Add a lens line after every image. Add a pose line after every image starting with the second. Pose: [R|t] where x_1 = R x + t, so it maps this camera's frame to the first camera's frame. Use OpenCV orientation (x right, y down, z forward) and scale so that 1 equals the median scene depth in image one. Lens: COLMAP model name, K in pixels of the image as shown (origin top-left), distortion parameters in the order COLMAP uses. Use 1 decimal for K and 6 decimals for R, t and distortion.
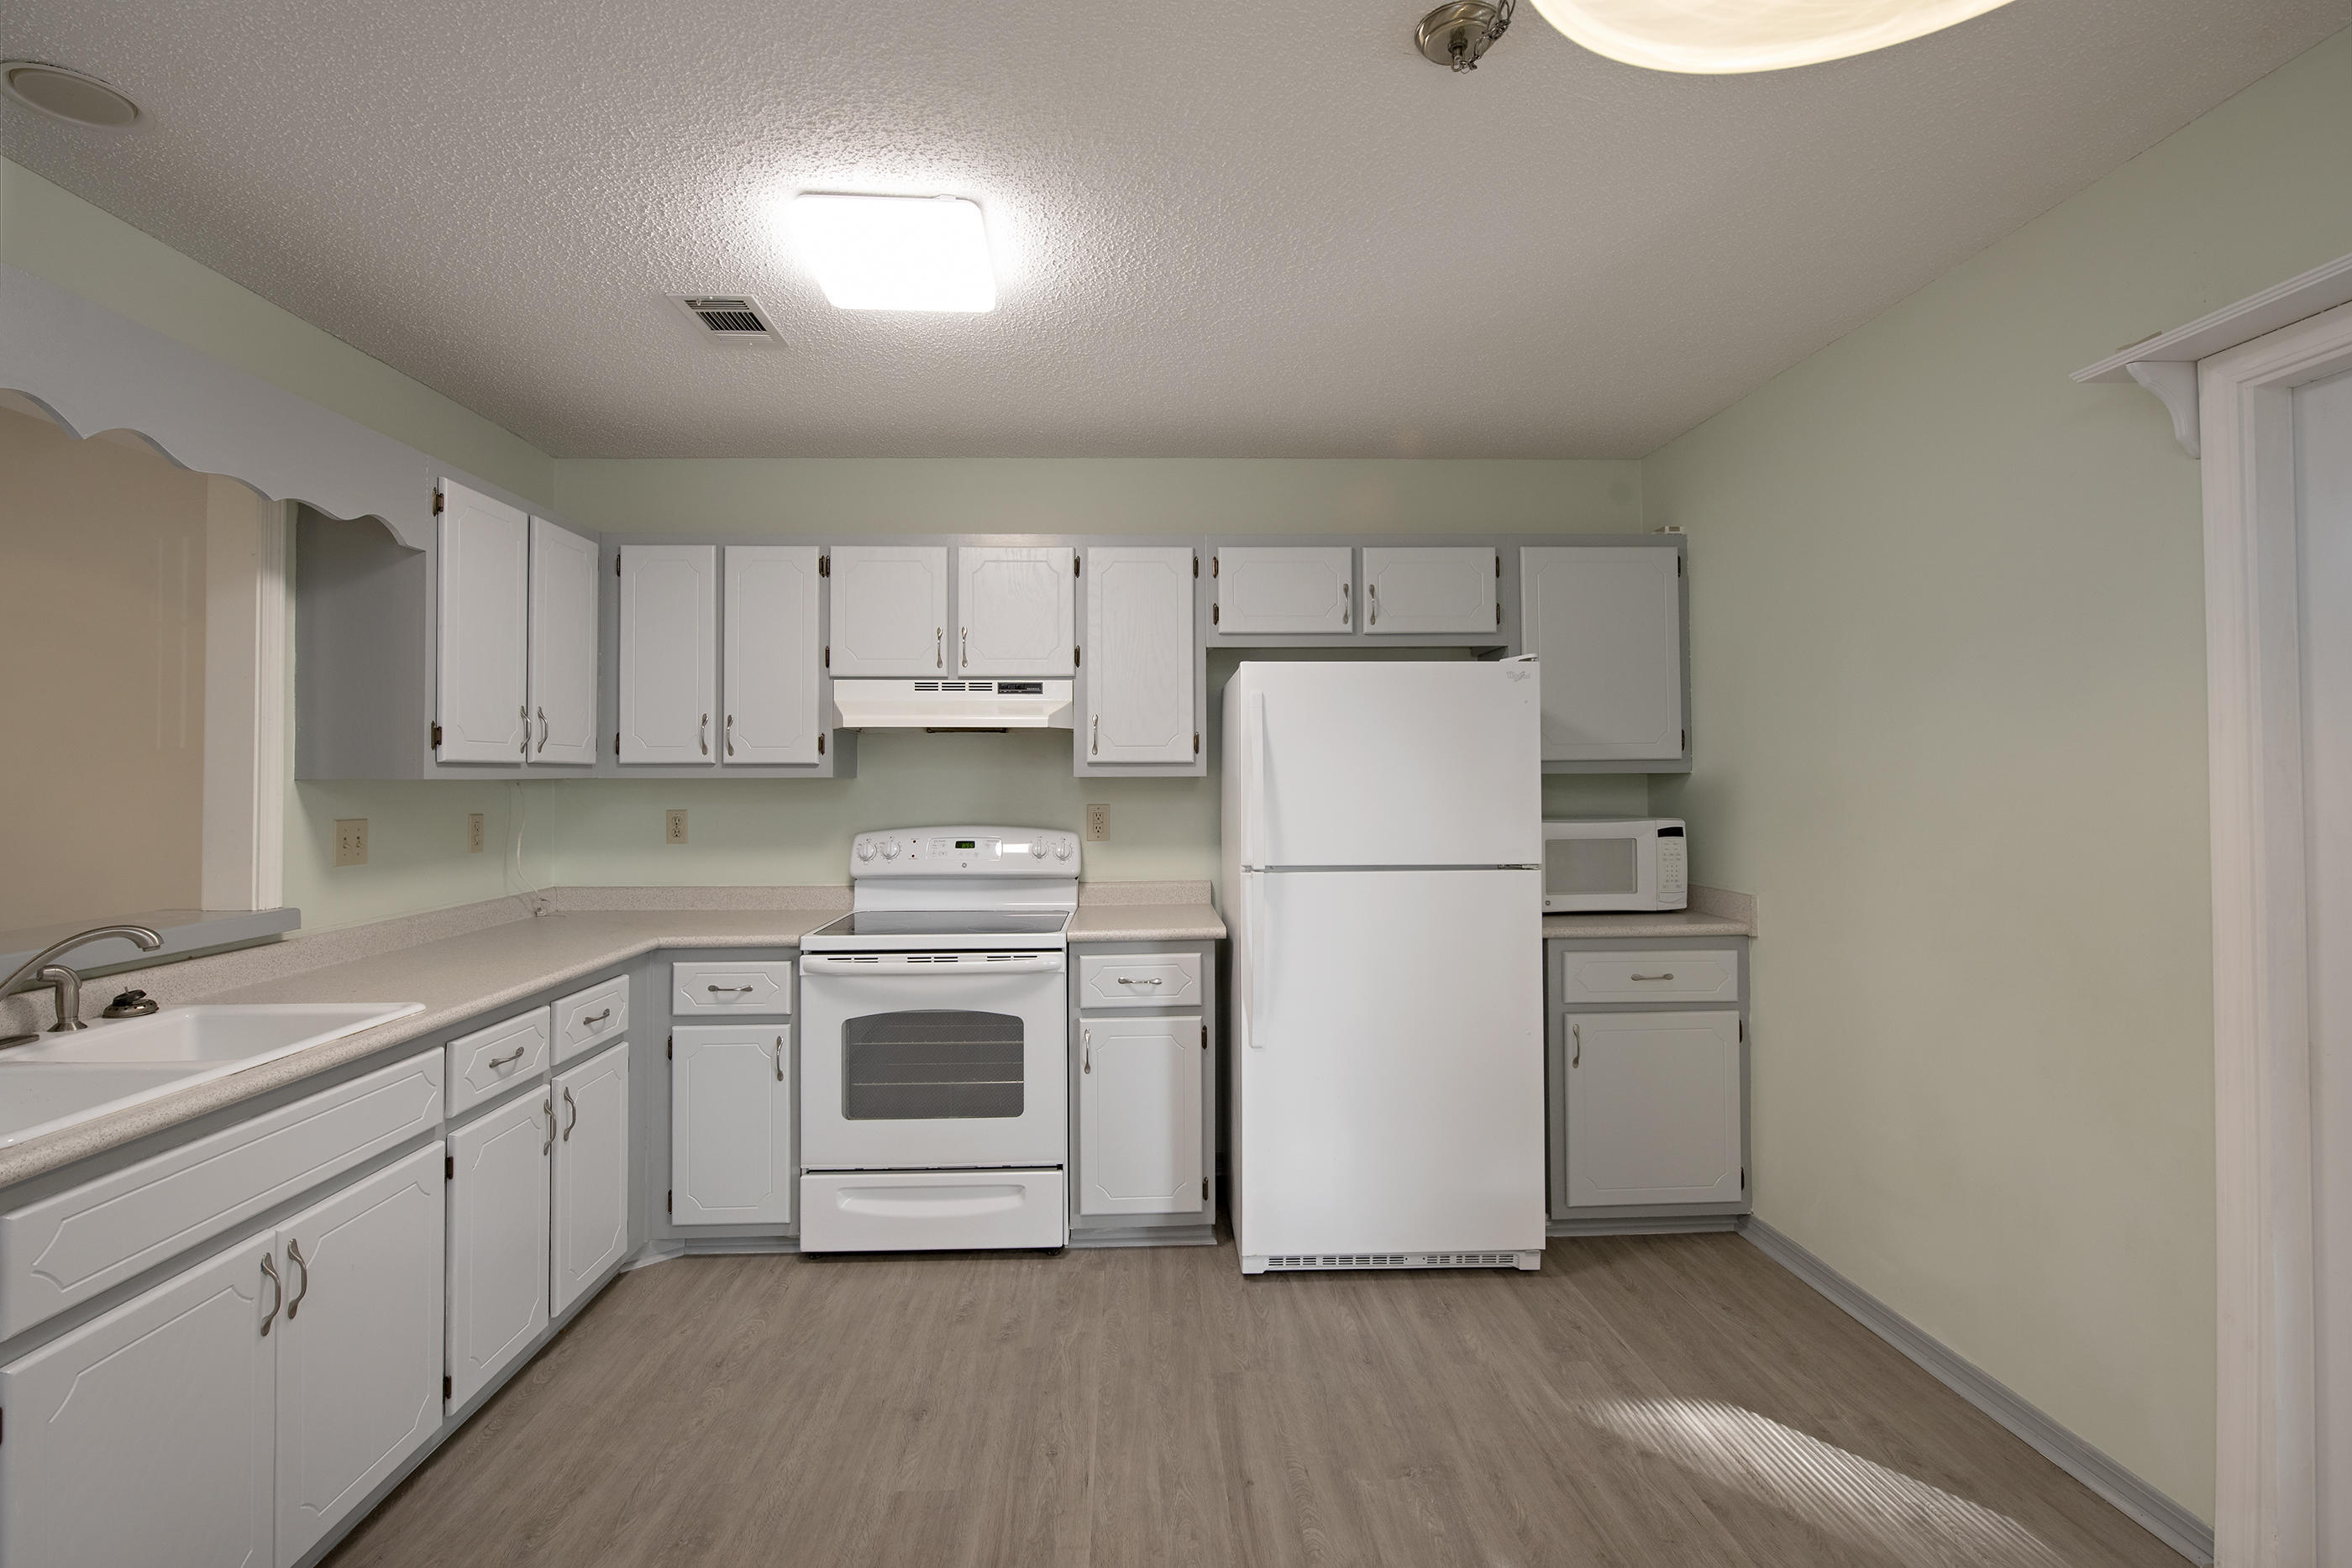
lens RADIAL K [[1115.8, 0, 1147.2], [0, 1115.8, 780.3], [0, 0, 1]] dist [-0.003003, -0.000338]
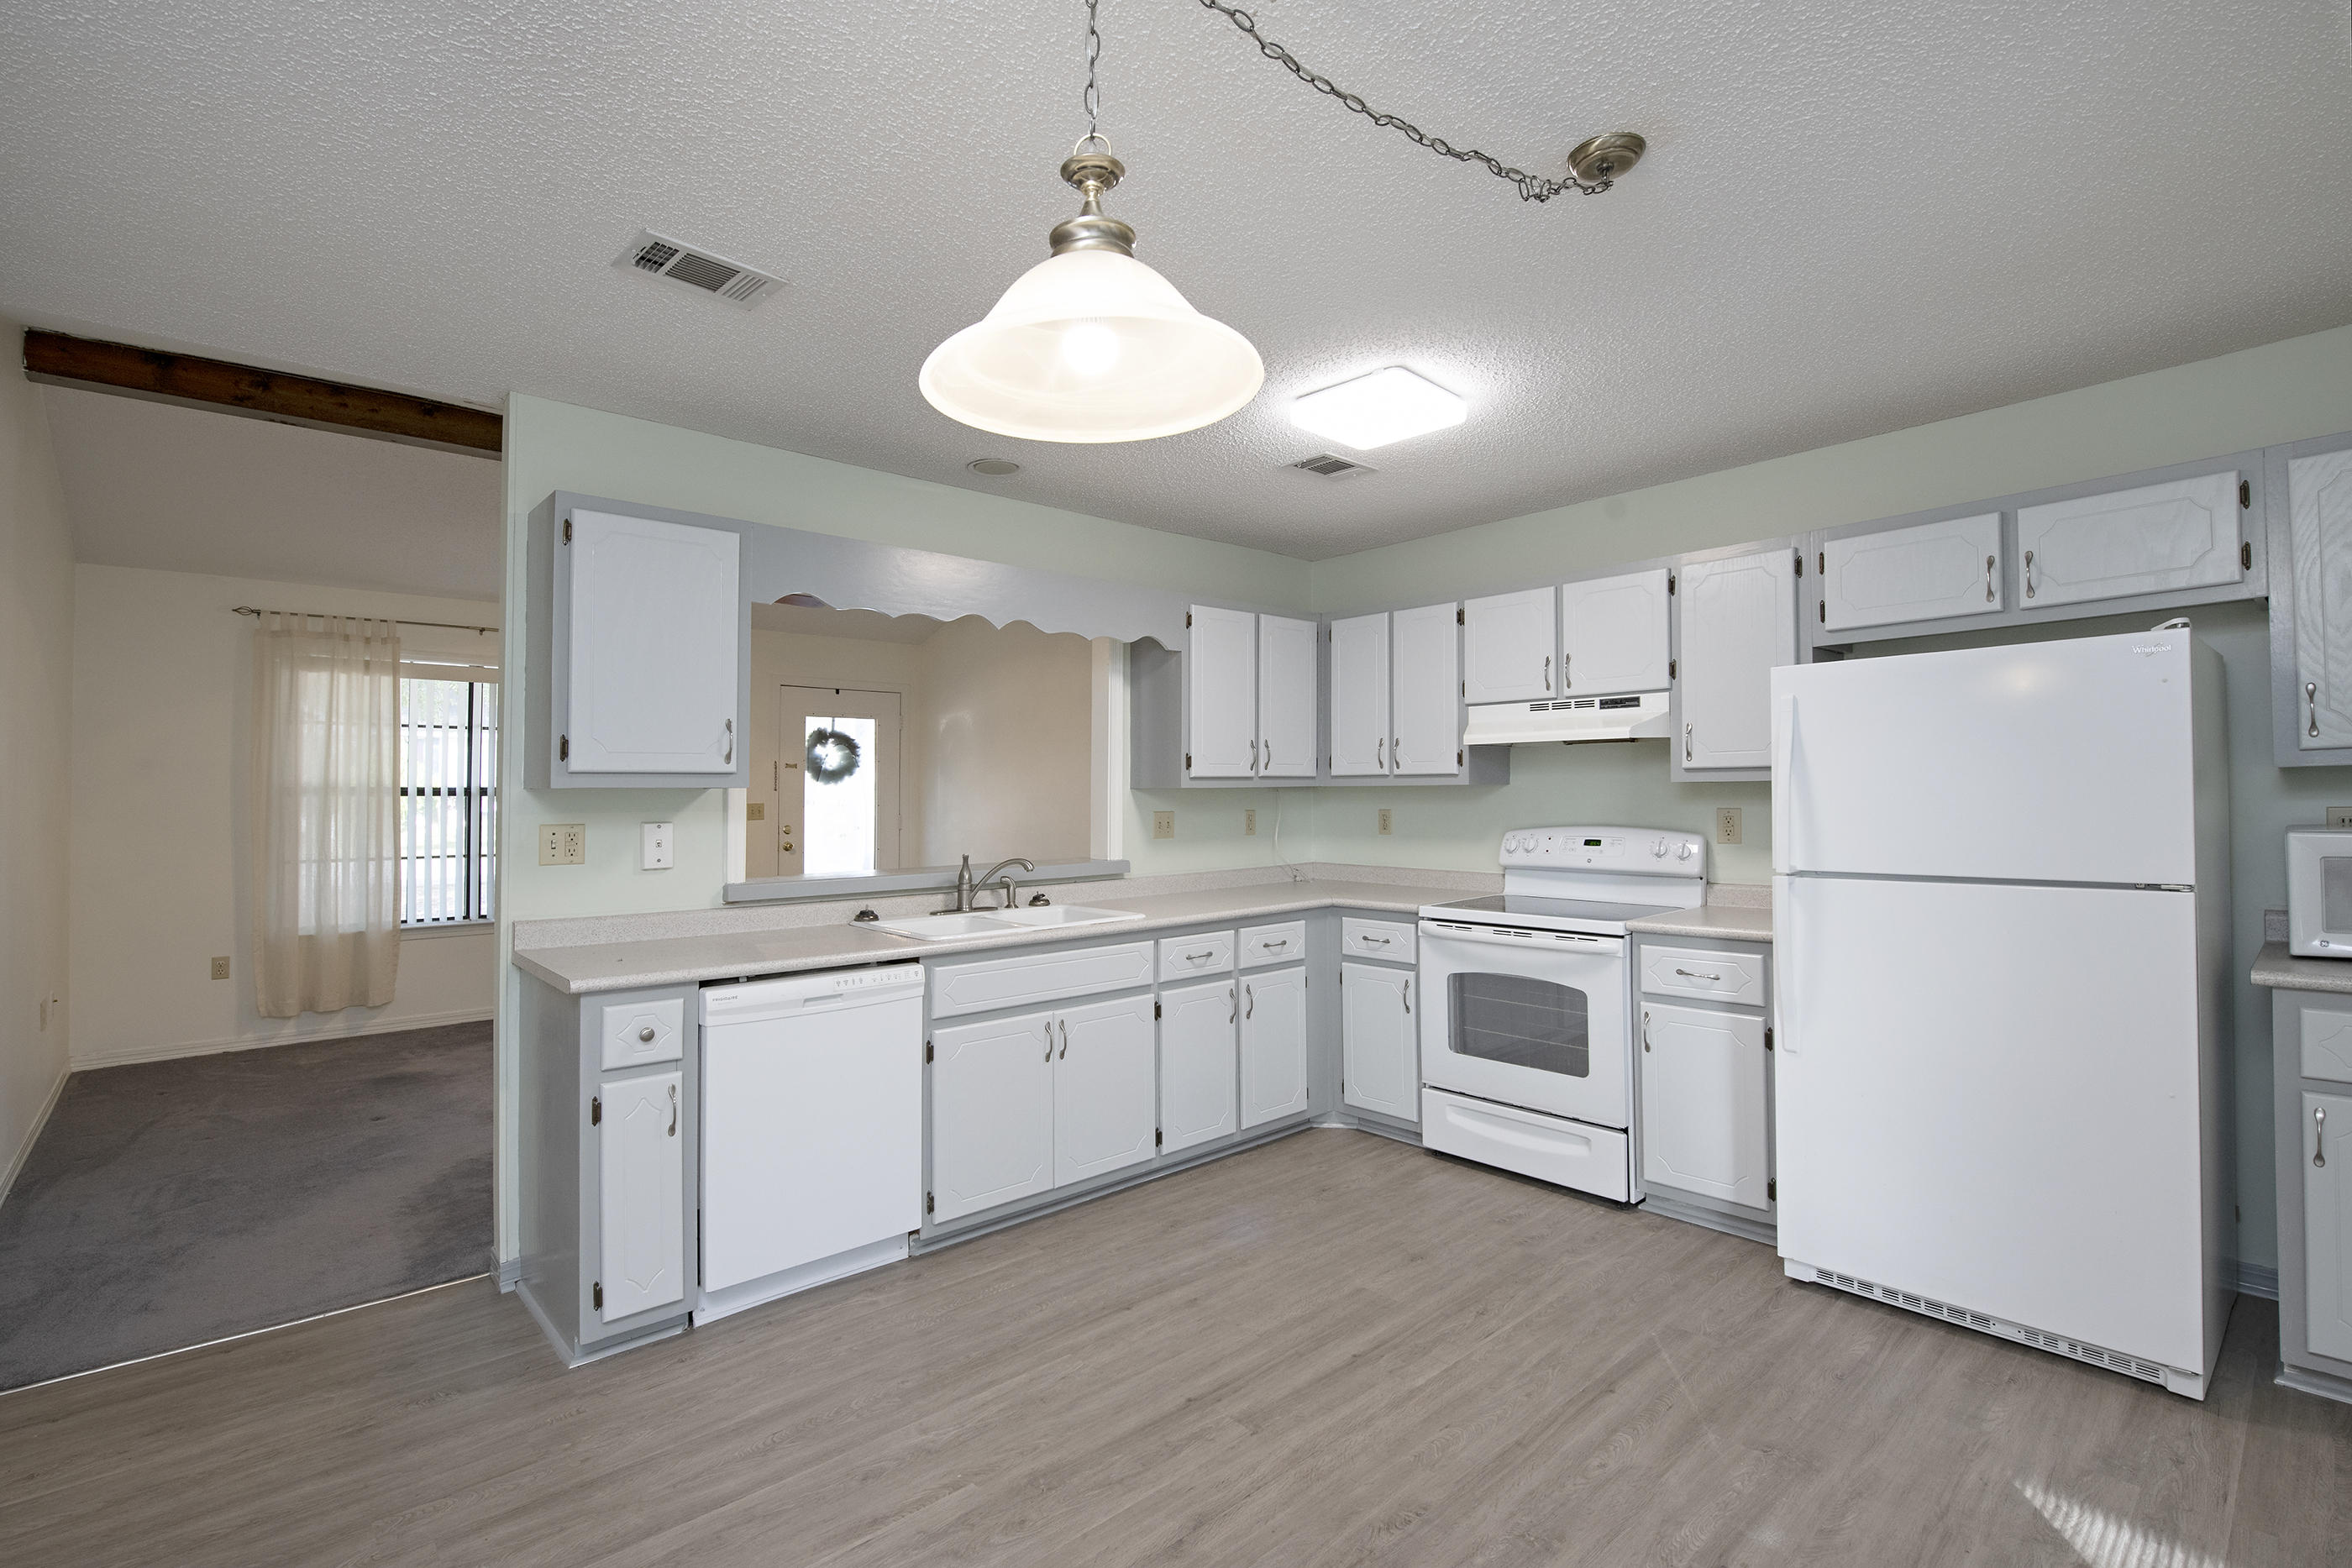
lens RADIAL K [[1056.8, 0, 1120.6], [0, 1056.8, 788.2], [0, 0, 1]] dist [0.002356, -0.006497]
pose [[0.631495, -0.005302, -0.775361, 0.426775], [0.005726, 0.999981, -0.002174, 0.002134], [0.775358, -0.003067, 0.631514, -0.059847]]
